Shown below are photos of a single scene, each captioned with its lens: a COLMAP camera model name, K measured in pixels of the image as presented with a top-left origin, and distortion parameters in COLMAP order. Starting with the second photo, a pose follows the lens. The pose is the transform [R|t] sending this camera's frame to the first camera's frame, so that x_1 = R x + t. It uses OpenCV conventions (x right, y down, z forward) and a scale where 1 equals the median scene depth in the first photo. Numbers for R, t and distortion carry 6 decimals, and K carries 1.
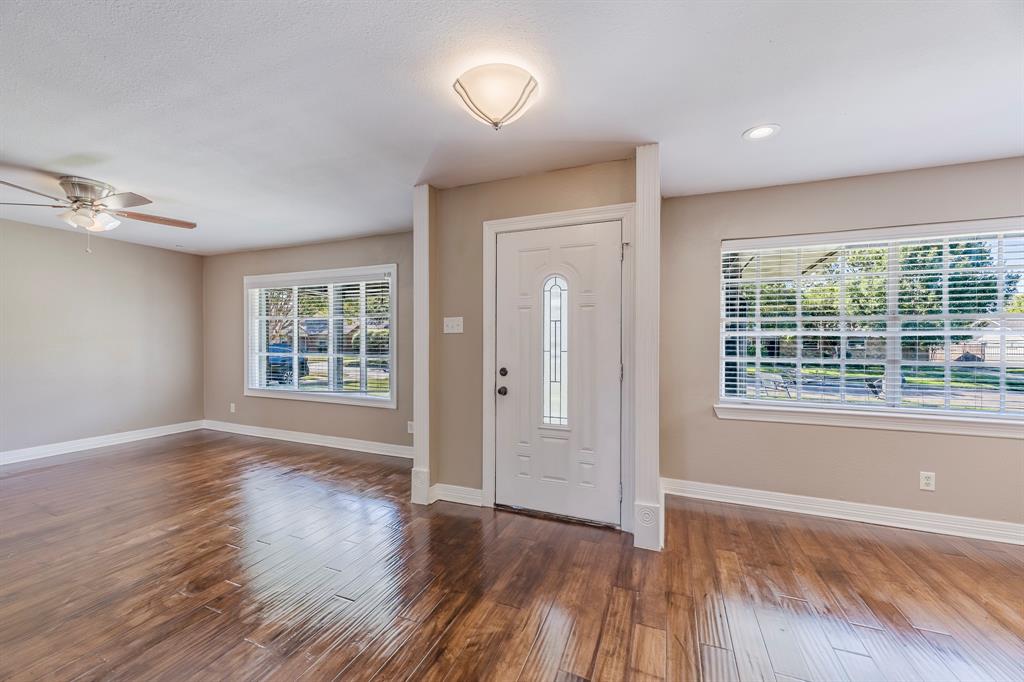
lens RADIAL K [[399.3, 0, 512.0], [0, 399.3, 341.0], [0, 0, 1]] dist [0.002023, 0.000104]
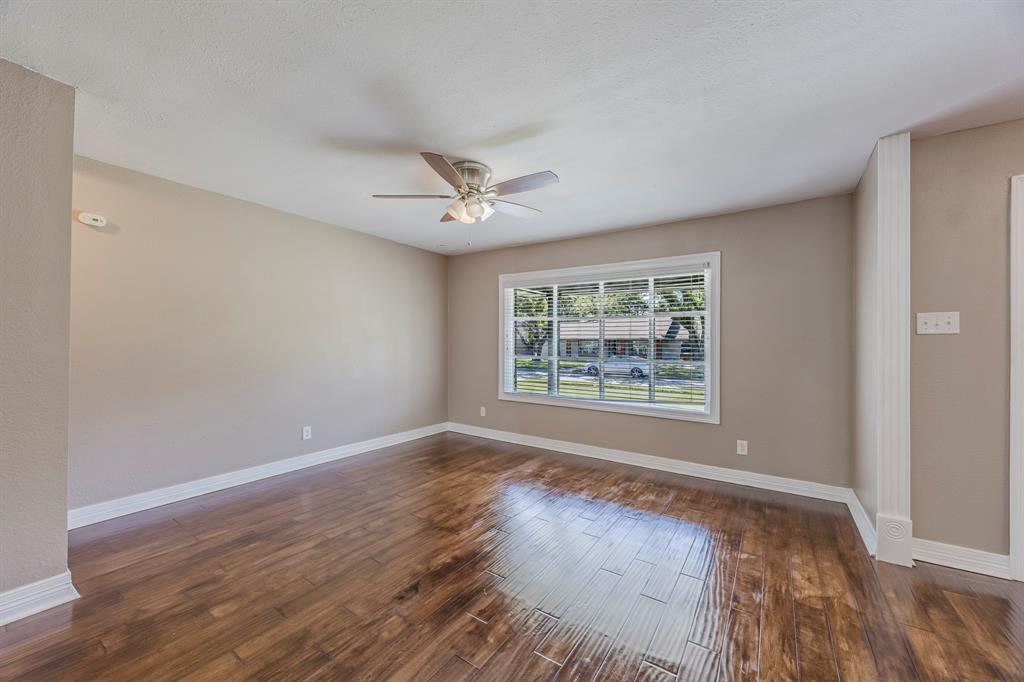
lens RADIAL K [[395.7, 0, 512.0], [0, 395.7, 341.0], [0, 0, 1]] dist [0.000405, 0.000031]
pose [[0.979707, 0.006087, -0.200345, -0.552708], [-0.007468, 0.999953, -0.006138, 0.002234], [0.200298, 0.007509, 0.979706, 0.094427]]
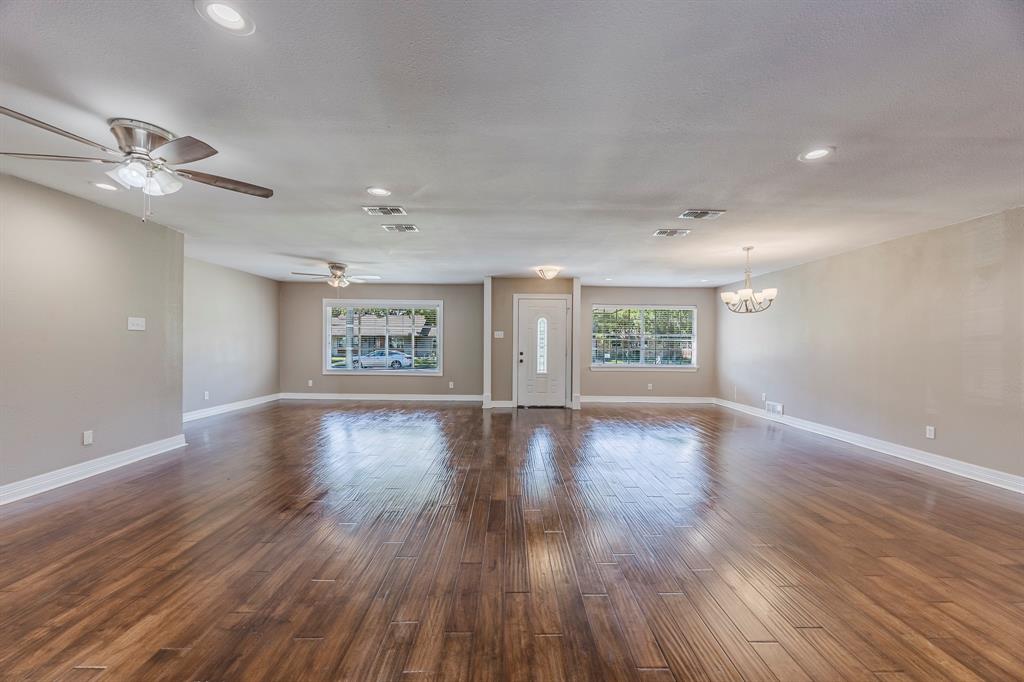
lens RADIAL K [[404.2, 0, 512.0], [0, 404.2, 341.0], [0, 0, 1]] dist [0.003238, 0.000005]
pose [[0.924469, 0.007934, 0.381174, -0.724932], [-0.007759, 0.999968, -0.001994, 0.002390], [-0.381177, -0.001114, 0.924501, -0.930463]]
